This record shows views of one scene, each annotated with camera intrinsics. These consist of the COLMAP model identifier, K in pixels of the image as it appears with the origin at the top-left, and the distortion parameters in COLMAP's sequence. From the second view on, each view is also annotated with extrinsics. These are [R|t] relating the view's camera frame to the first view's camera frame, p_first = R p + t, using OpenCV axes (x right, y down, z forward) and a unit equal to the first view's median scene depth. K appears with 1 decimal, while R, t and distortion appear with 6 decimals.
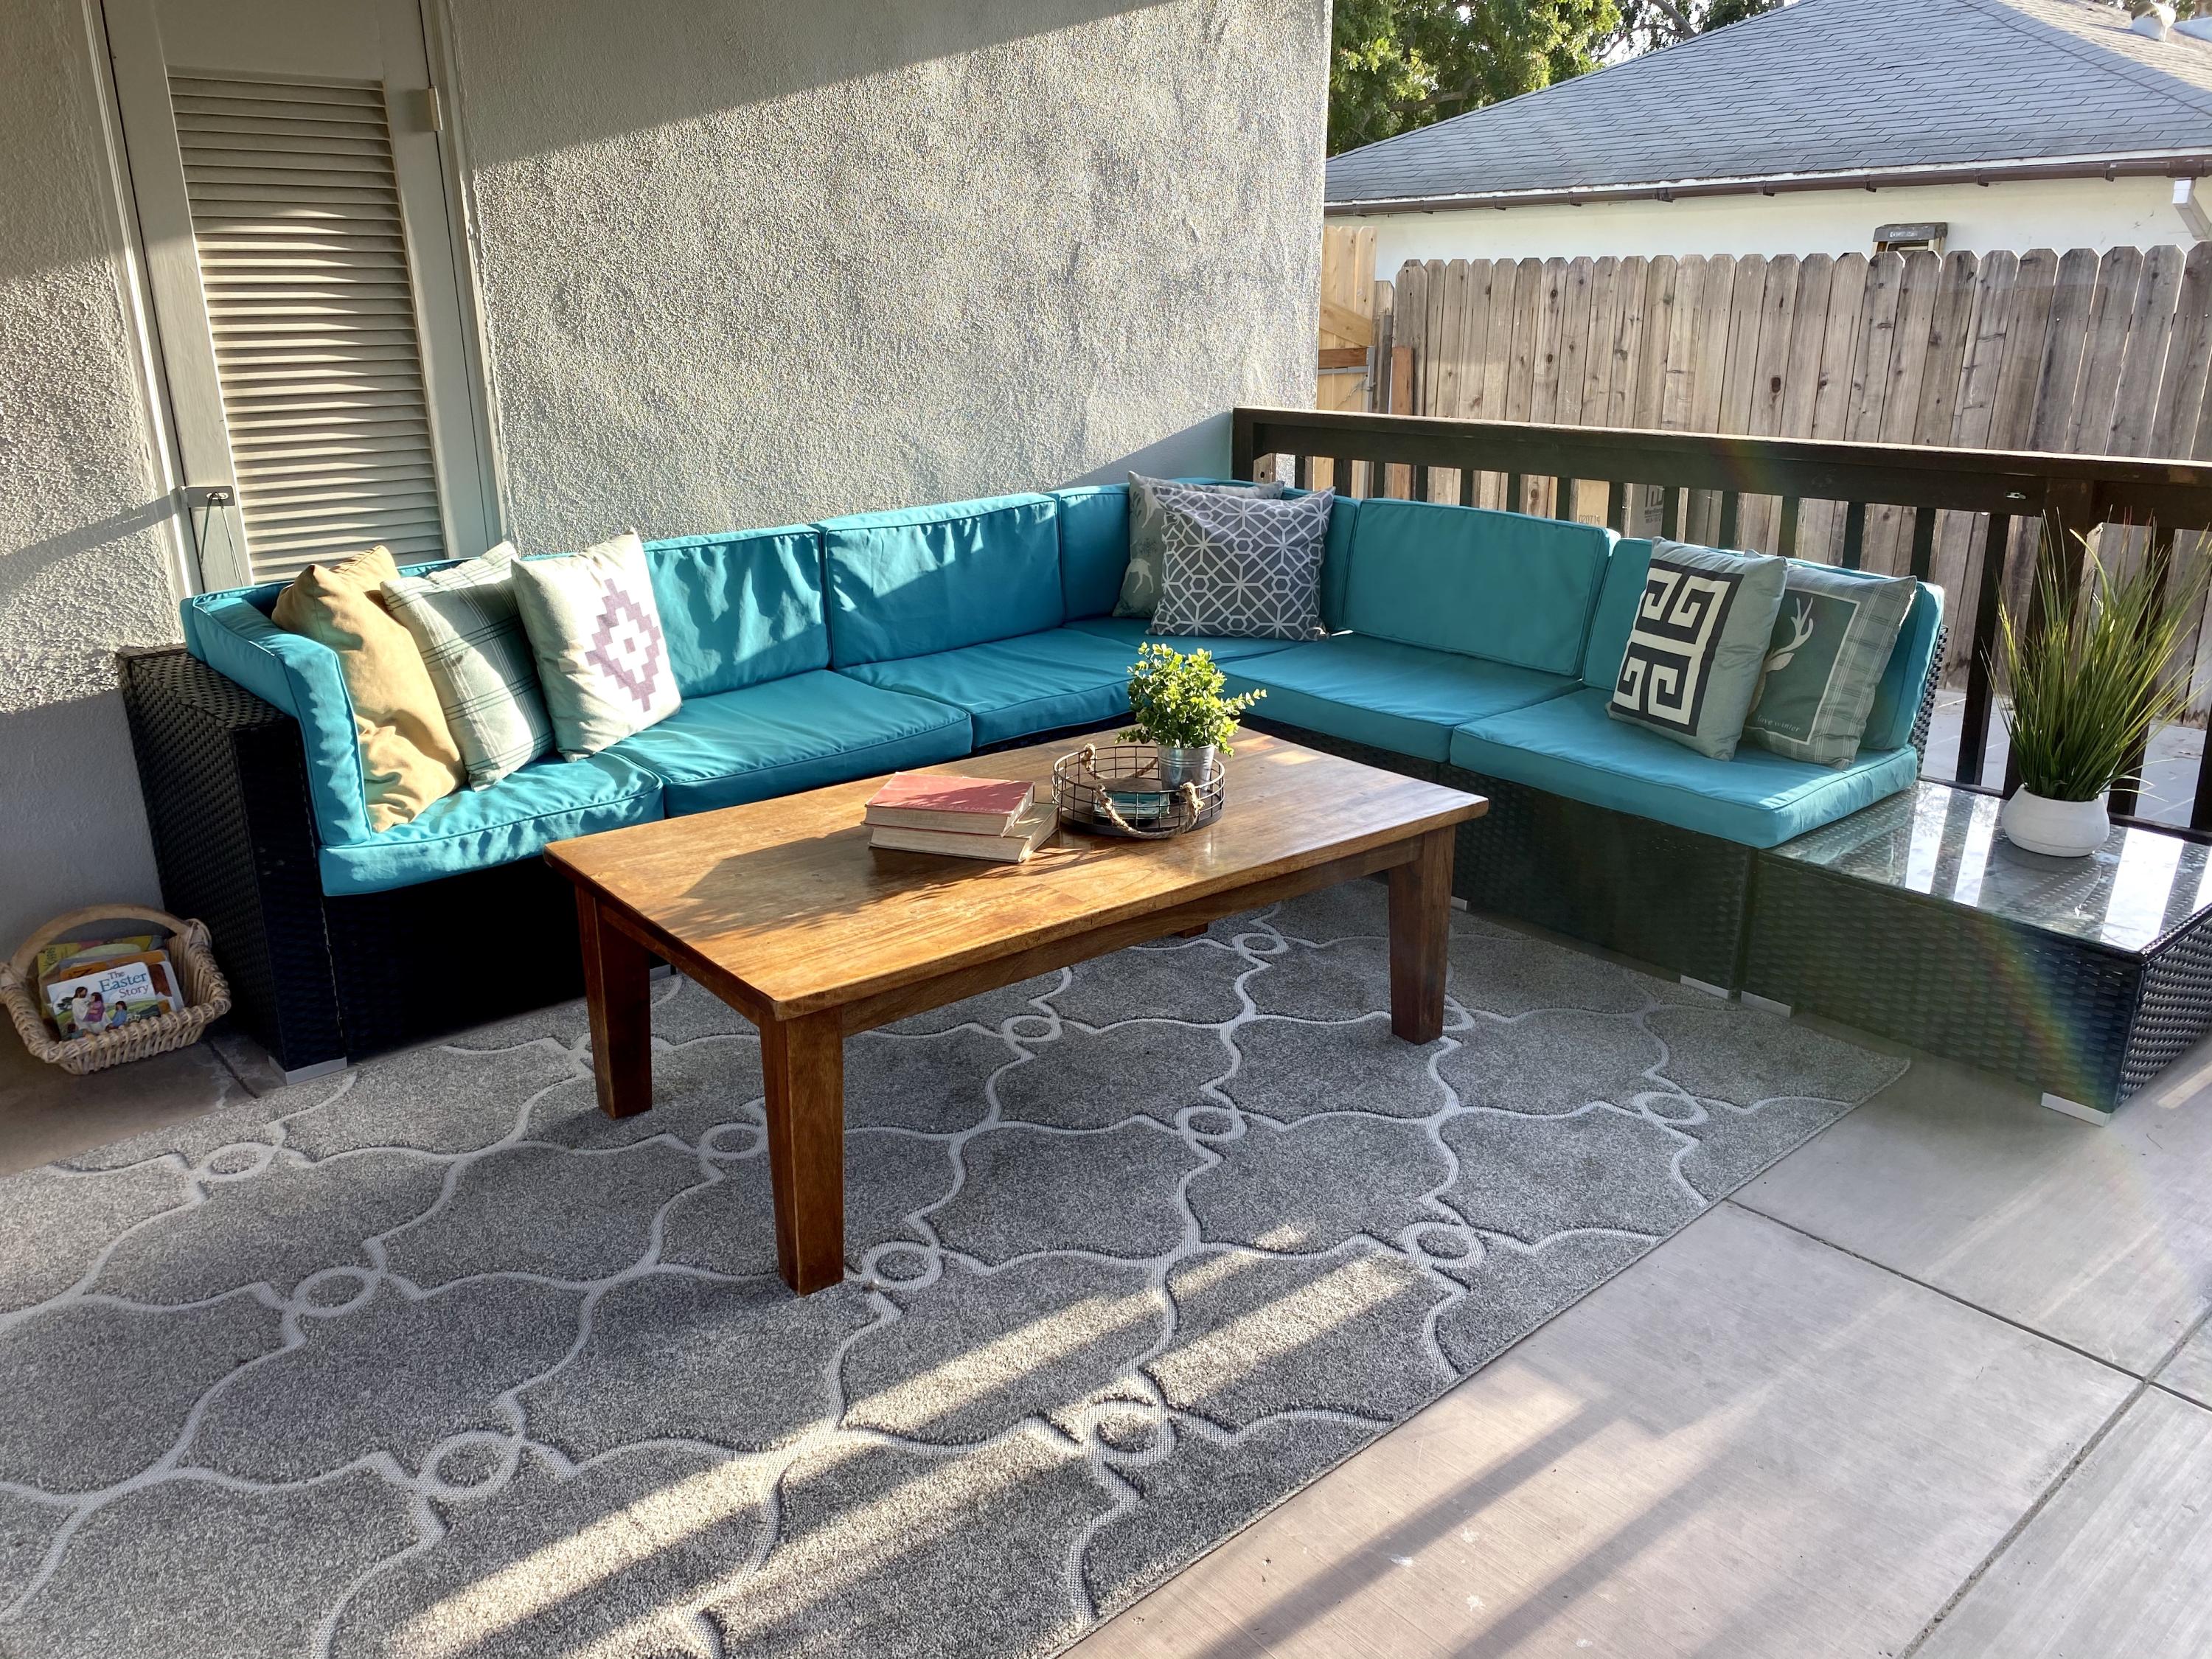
lens RADIAL K [[1704.0, 0, 1106.9], [0, 1704.0, 814.6], [0, 0, 1]] dist [0.053410, -0.048581]
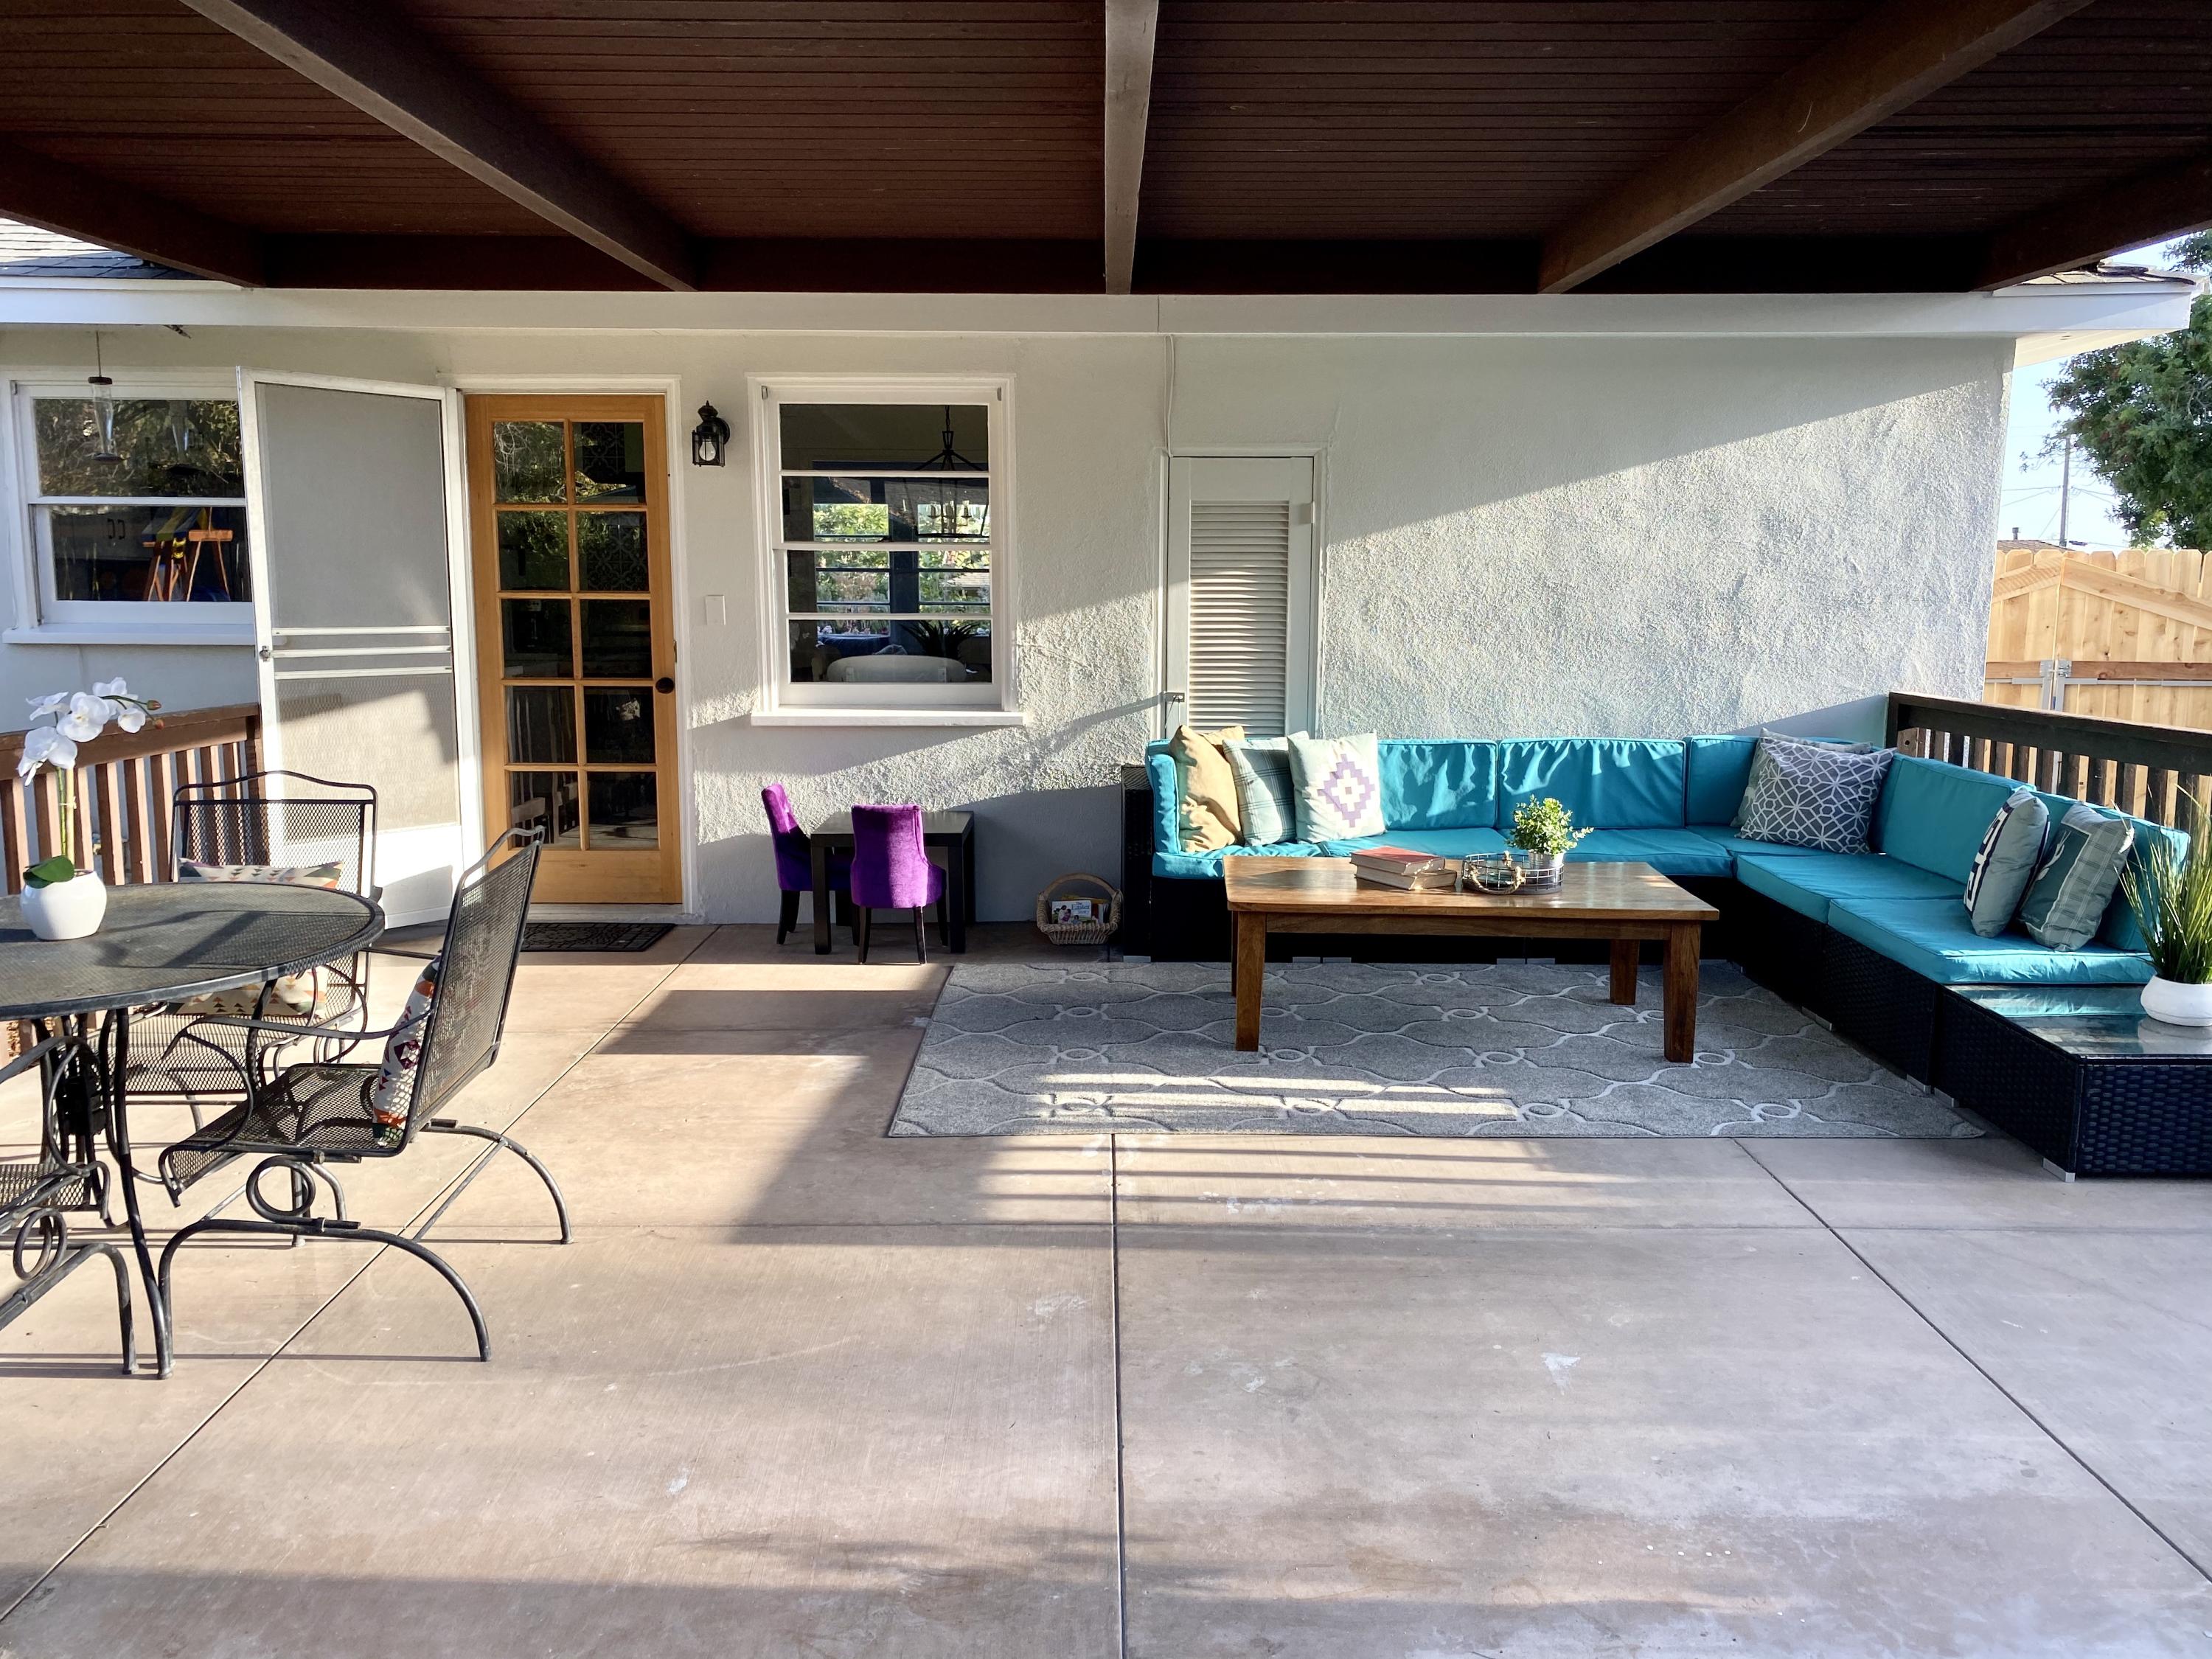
lens RADIAL K [[1704.0, 0, 1101.1], [0, 1704.0, 840.9], [0, 0, 1]] dist [0.053410, -0.048581]
pose [[0.749401, 0.108888, -0.653101, 0.699321], [-0.206519, 0.975617, -0.074311, 0.140301], [0.629085, 0.190567, 0.753616, -0.514486]]
